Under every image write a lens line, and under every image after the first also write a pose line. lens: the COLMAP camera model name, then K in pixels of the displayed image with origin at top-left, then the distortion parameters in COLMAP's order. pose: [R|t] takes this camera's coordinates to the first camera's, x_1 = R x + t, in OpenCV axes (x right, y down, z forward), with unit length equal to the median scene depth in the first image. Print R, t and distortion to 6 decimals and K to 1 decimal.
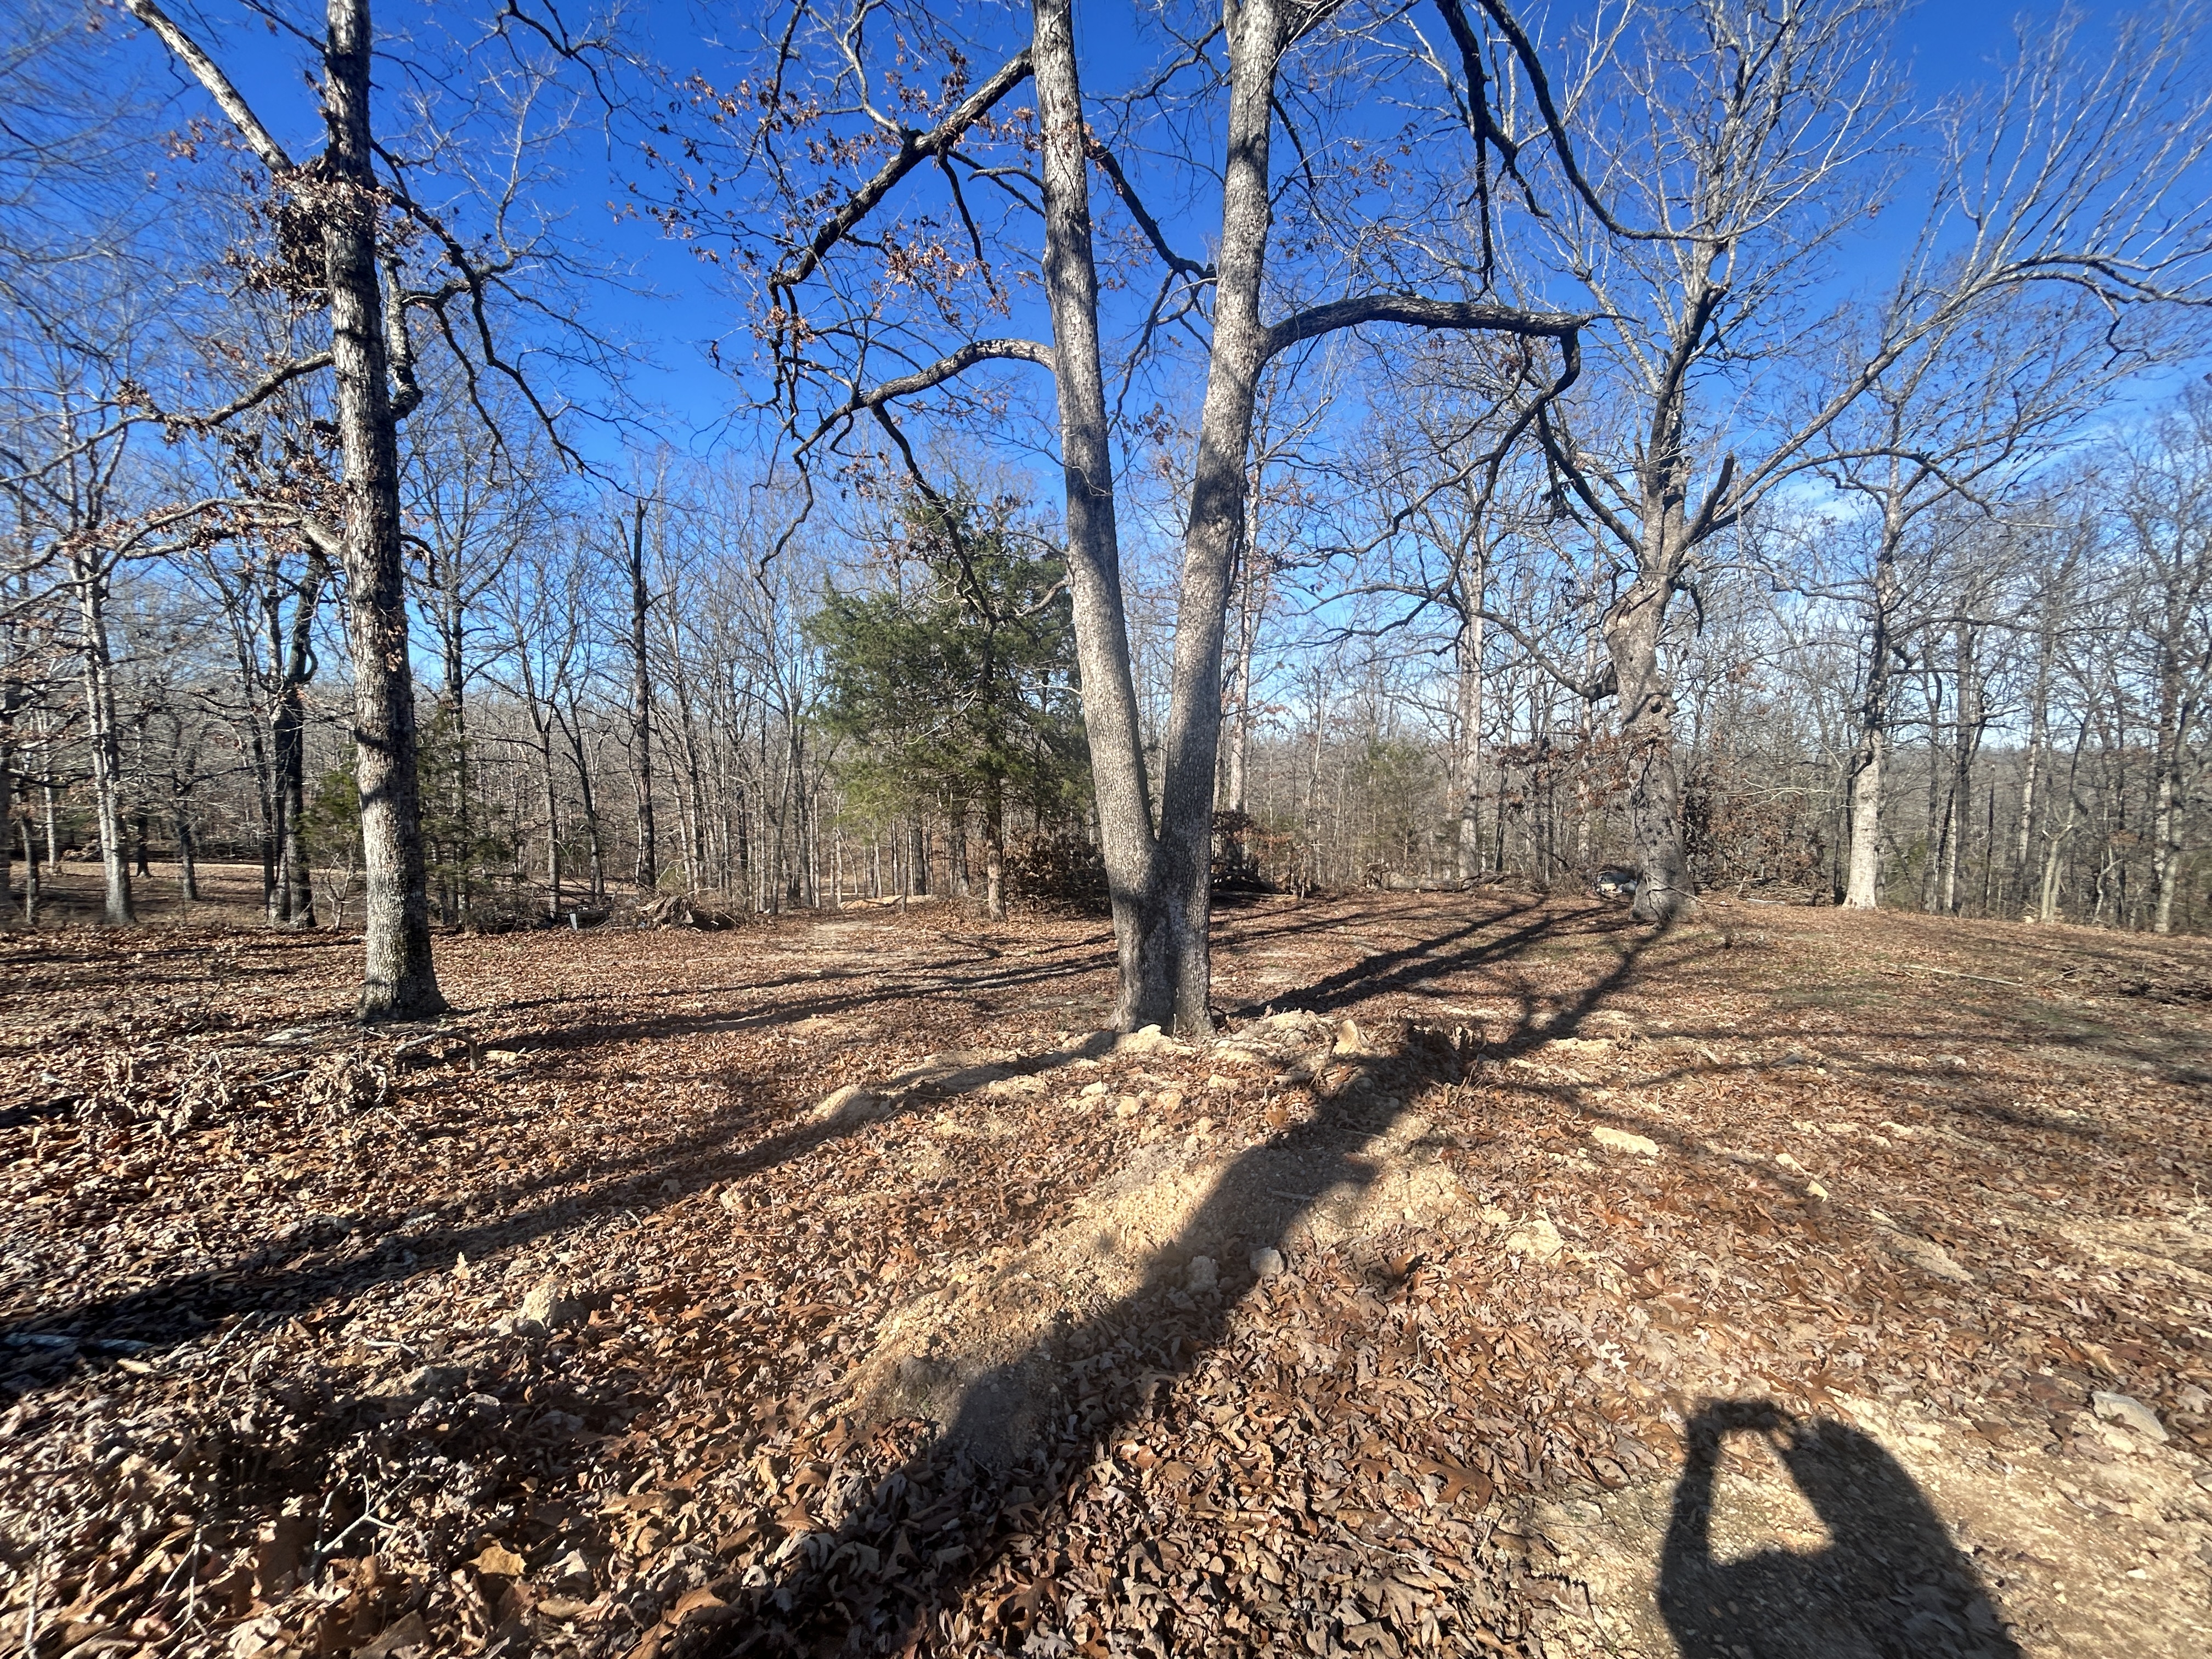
lens RADIAL K [[896.1, 0, 1098.9], [0, 896.1, 829.5], [0, 0, 1]] dist [-0.000943, 0.000425]
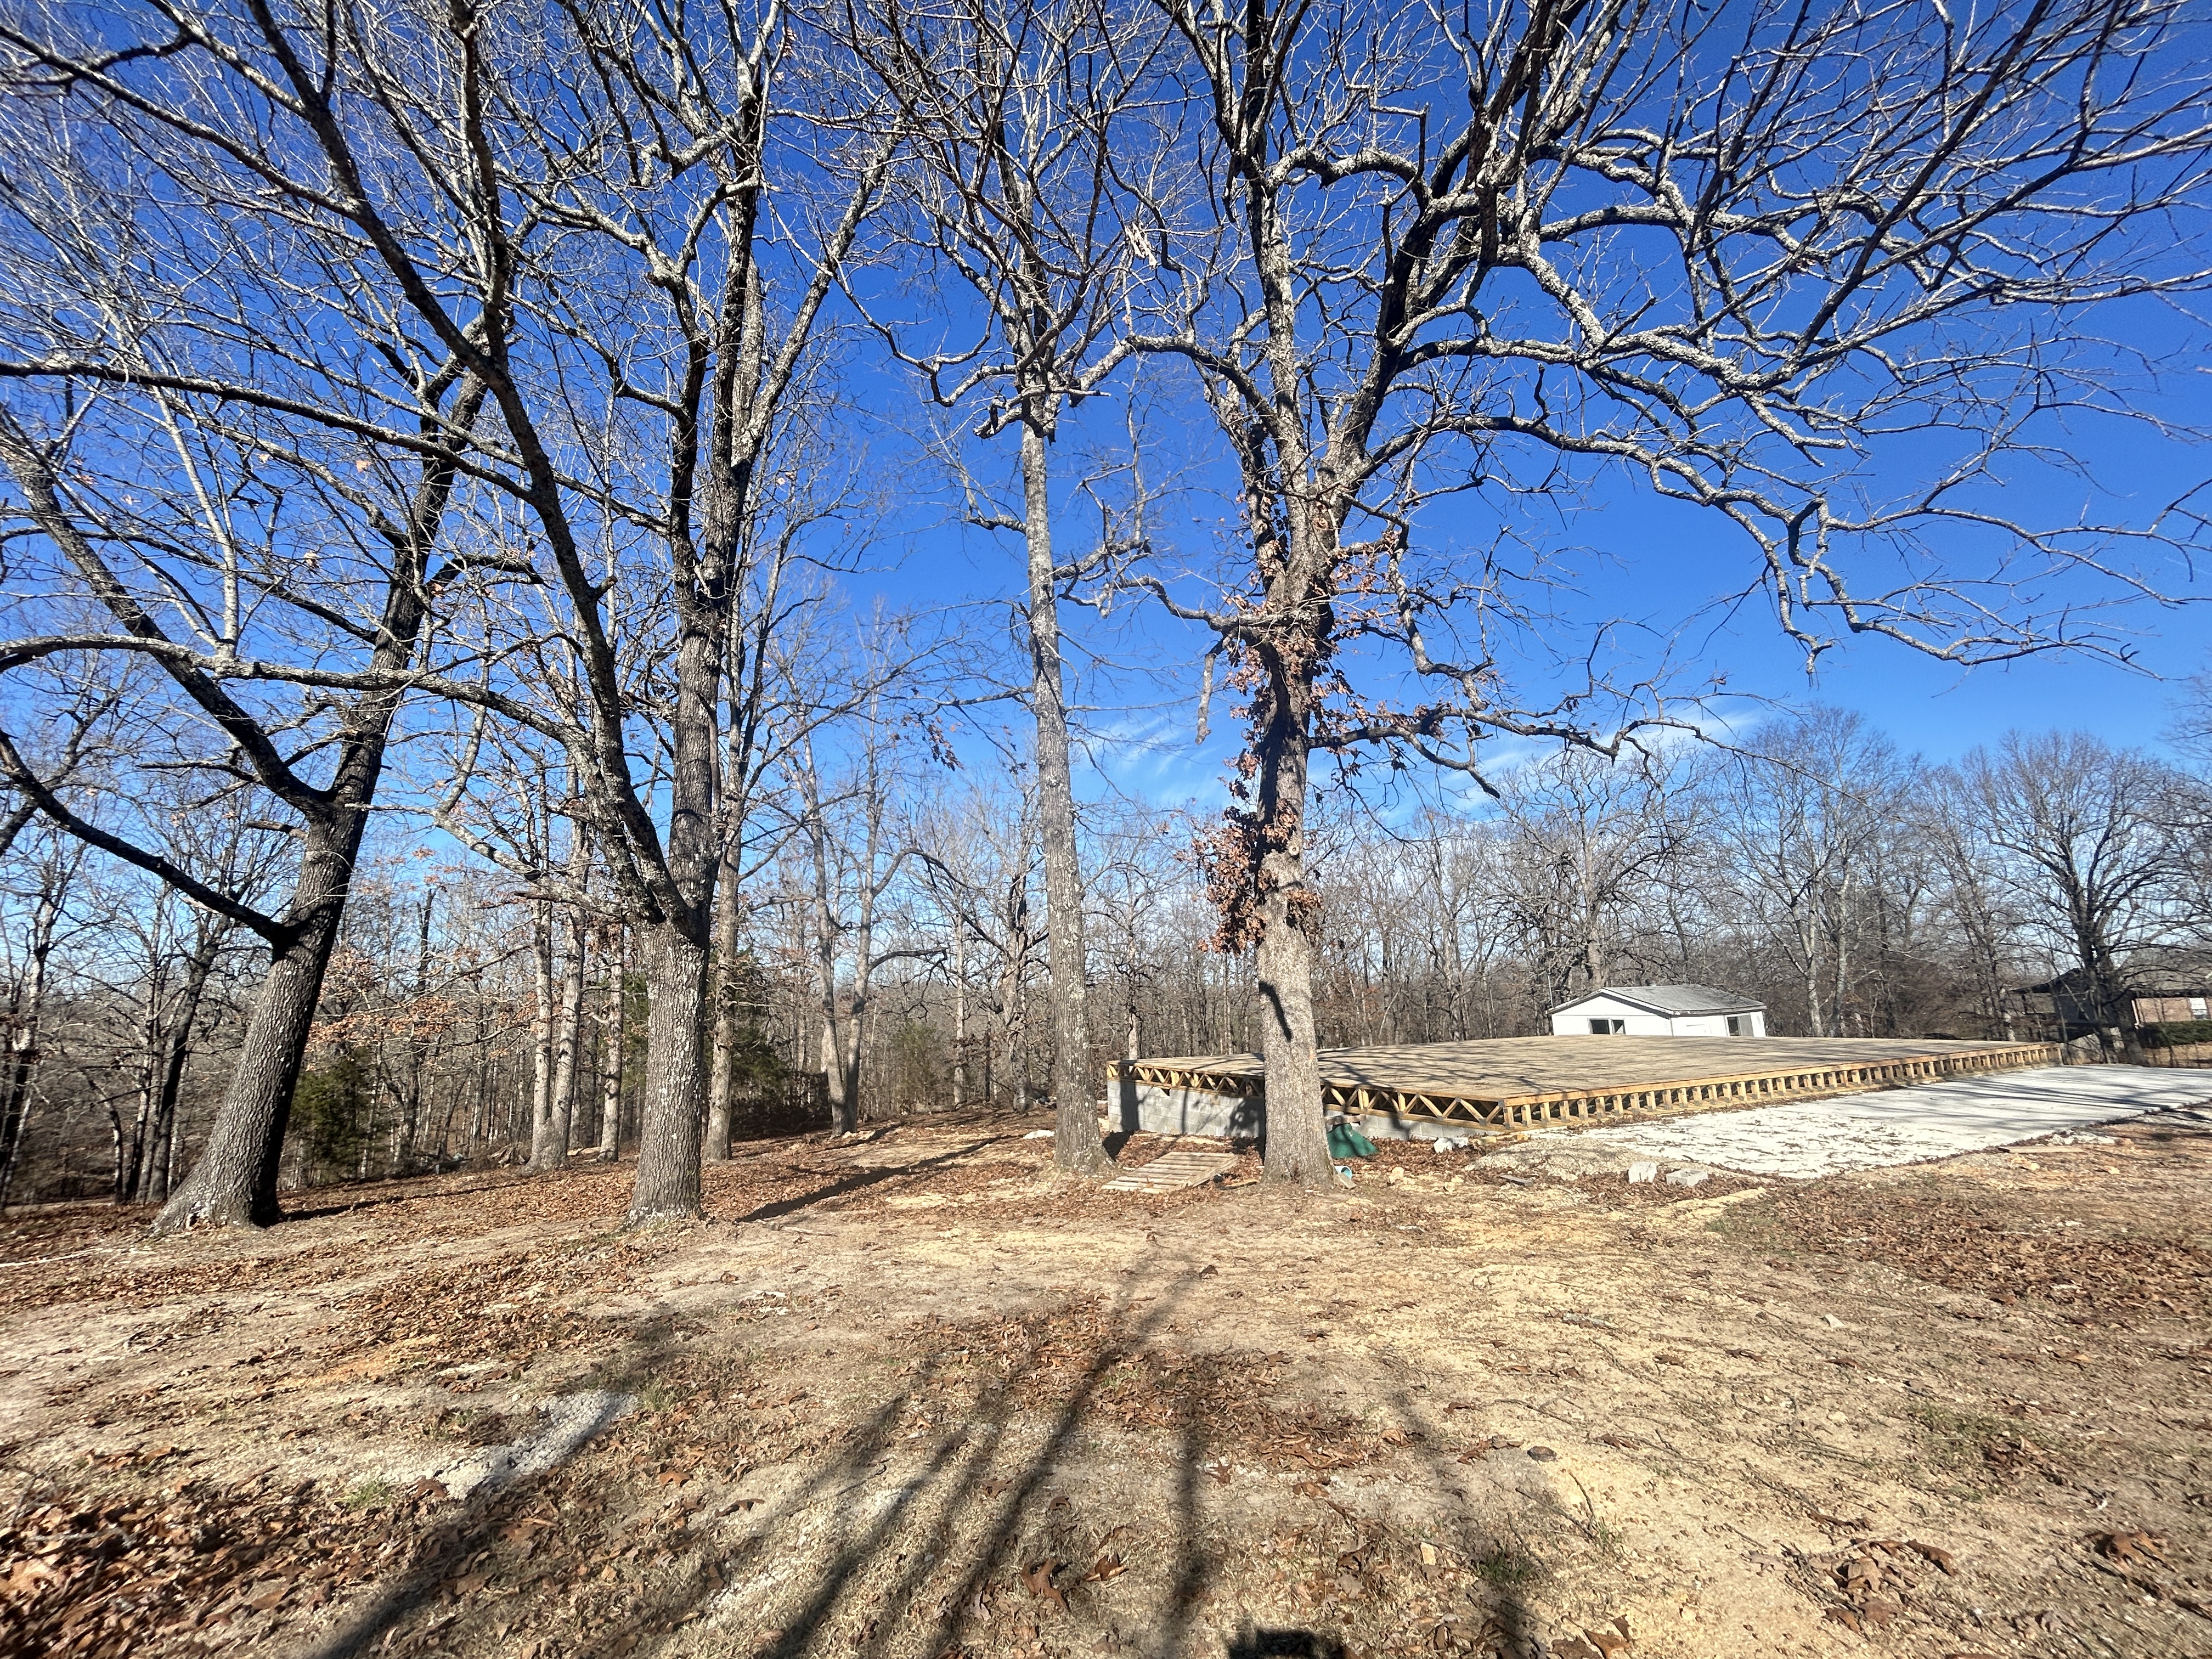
lens RADIAL K [[896.1, 0, 1098.6], [0, 896.1, 832.3], [0, 0, 1]] dist [-0.000943, 0.000425]
pose [[0.879310, 0.059186, 0.472558, -0.834135], [0.066187, 0.967432, -0.244325, -0.042769], [-0.471628, 0.246114, 0.846755, -3.003311]]
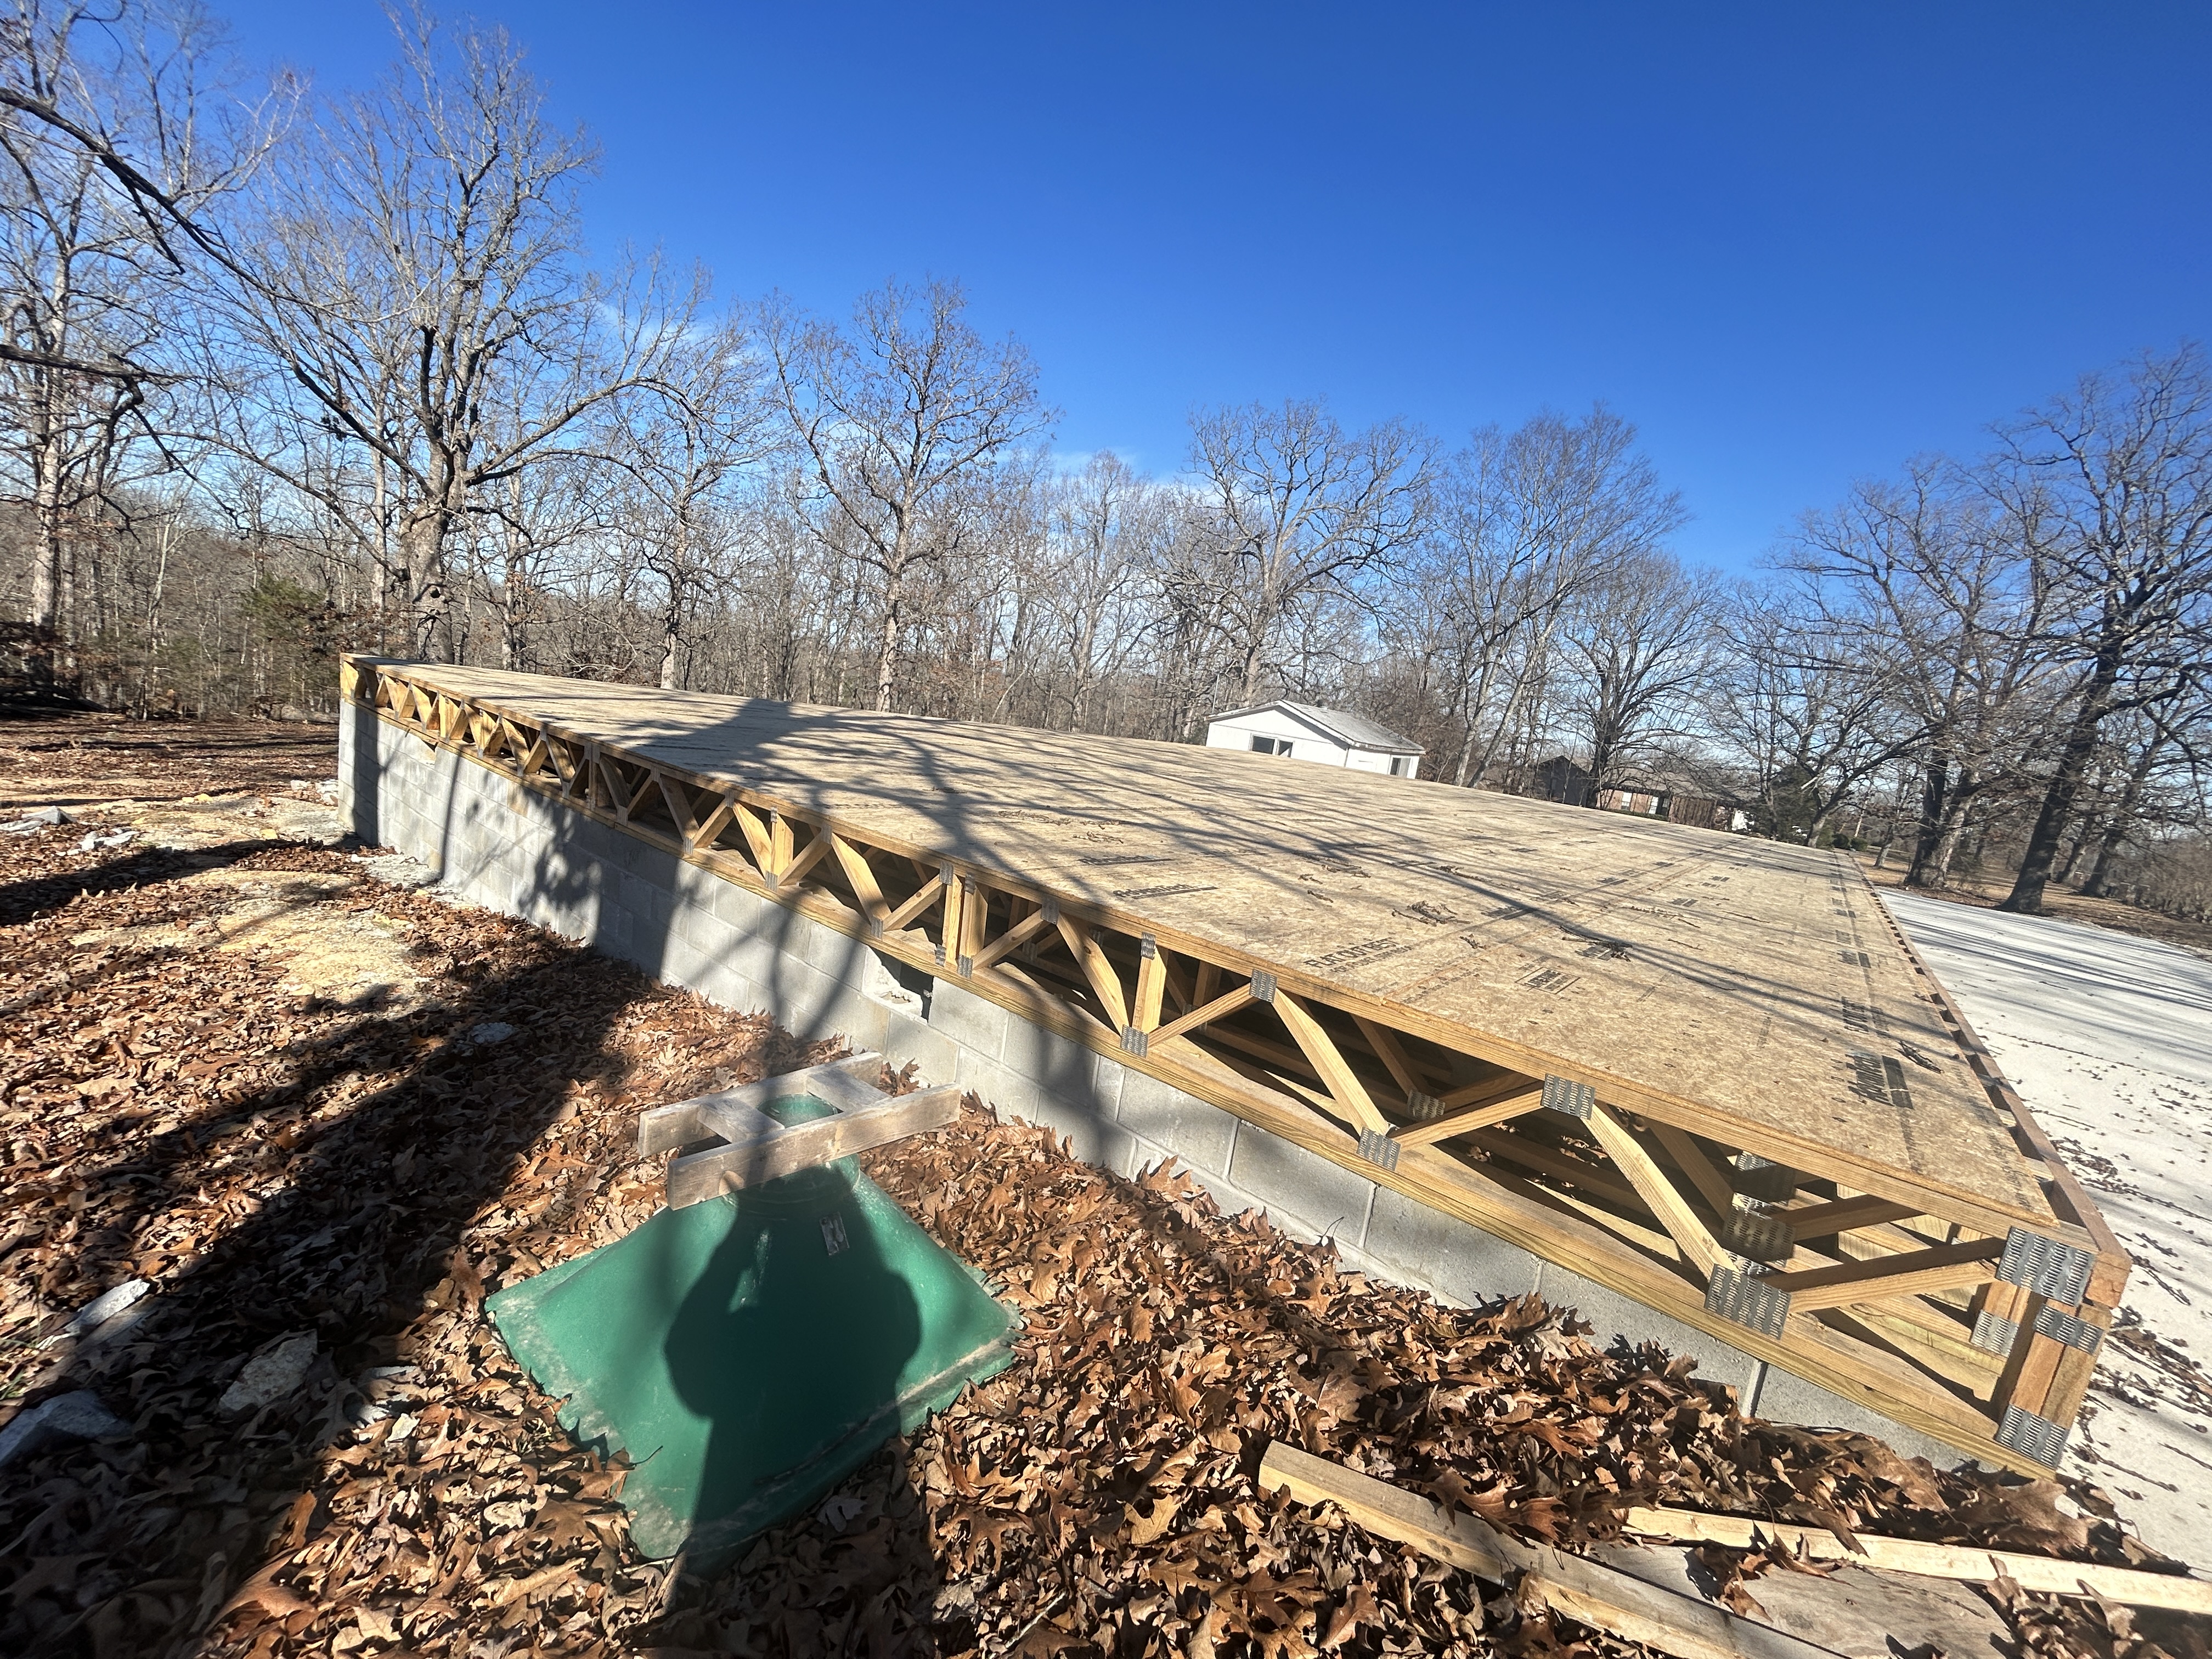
lens RADIAL K [[896.1, 0, 1097.0], [0, 896.1, 827.2], [0, 0, 1]] dist [-0.000943, 0.000425]
pose [[0.608295, -0.027058, 0.793250, 0.275742], [-0.089627, 0.990685, 0.102522, -0.016624], [-0.788634, -0.133460, 0.600203, -1.841875]]
